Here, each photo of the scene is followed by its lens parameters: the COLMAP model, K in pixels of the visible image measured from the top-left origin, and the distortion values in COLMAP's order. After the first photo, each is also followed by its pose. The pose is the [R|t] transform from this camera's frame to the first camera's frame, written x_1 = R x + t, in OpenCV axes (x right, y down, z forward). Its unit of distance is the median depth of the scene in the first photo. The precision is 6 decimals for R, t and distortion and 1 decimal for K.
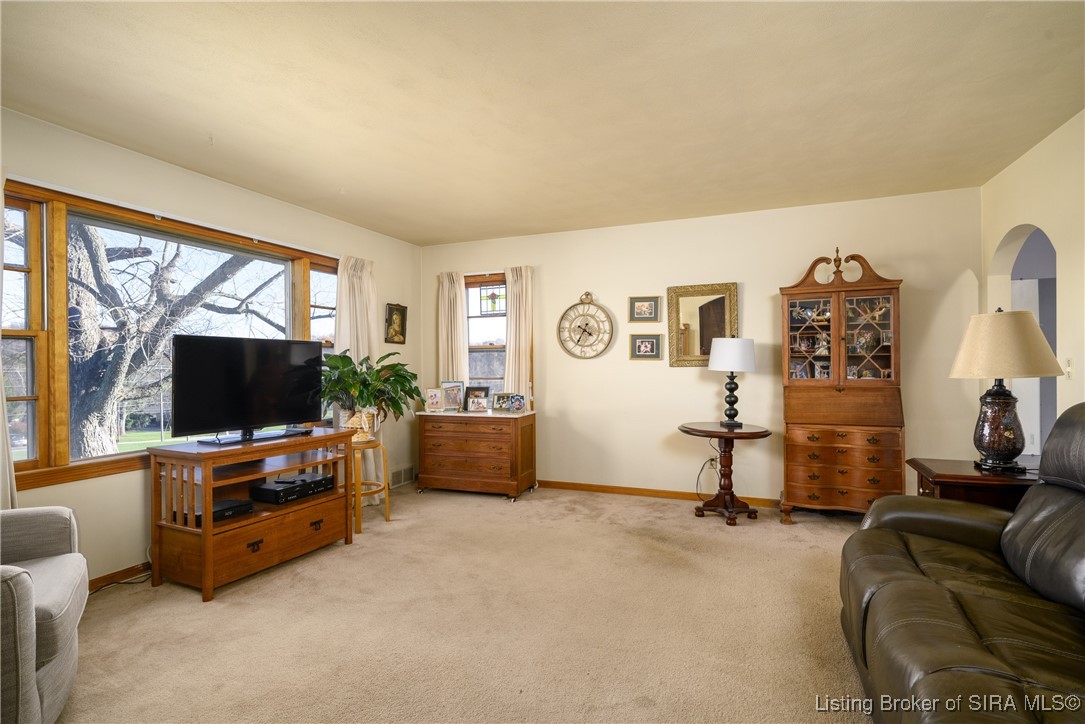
lens RADIAL K [[525.8, 0, 543.3], [0, 525.8, 367.5], [0, 0, 1]] dist [-0.002700, -0.001273]
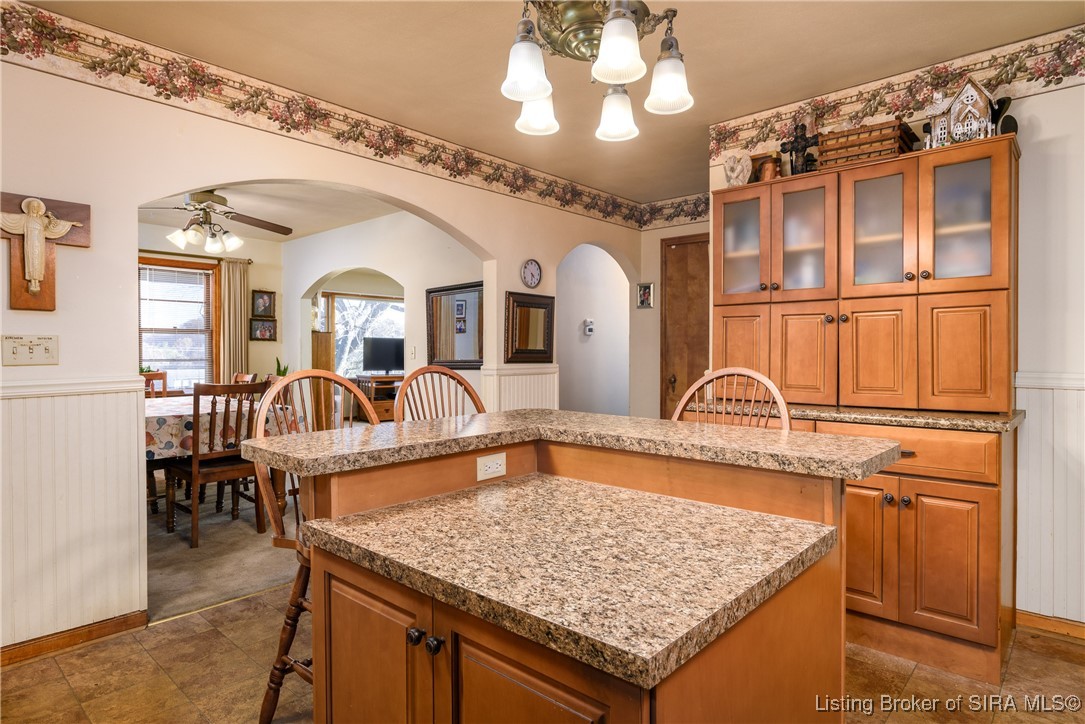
lens RADIAL K [[603.1, 0, 545.9], [0, 603.1, 357.9], [0, 0, 1]] dist [0.005877, 0.000475]
pose [[0.938582, 0.013251, -0.344800, 0.451346], [-0.010579, 0.999898, 0.009630, 0.004579], [0.344893, -0.005391, 0.938627, -0.578279]]
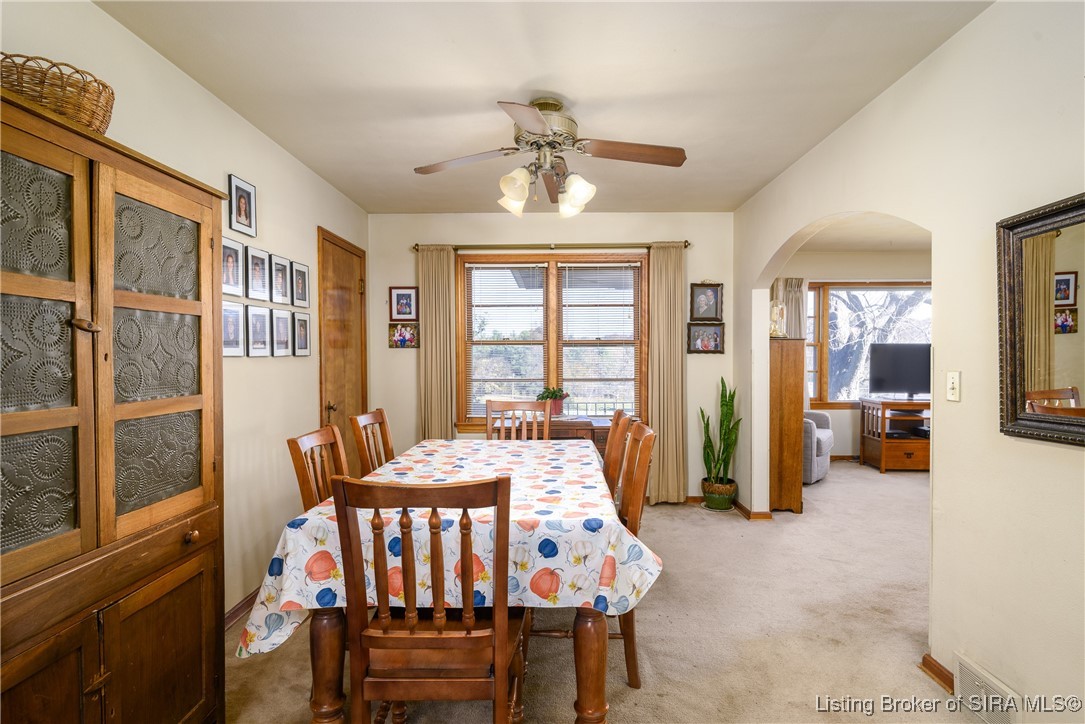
lens RADIAL K [[562.5, 0, 549.9], [0, 562.5, 368.9], [0, 0, 1]] dist [-0.004511, -0.000800]
pose [[0.362925, 0.030323, -0.931325, 0.272377], [-0.003823, 0.999510, 0.031053, -0.007545], [0.931810, -0.007709, 0.362864, -0.295969]]
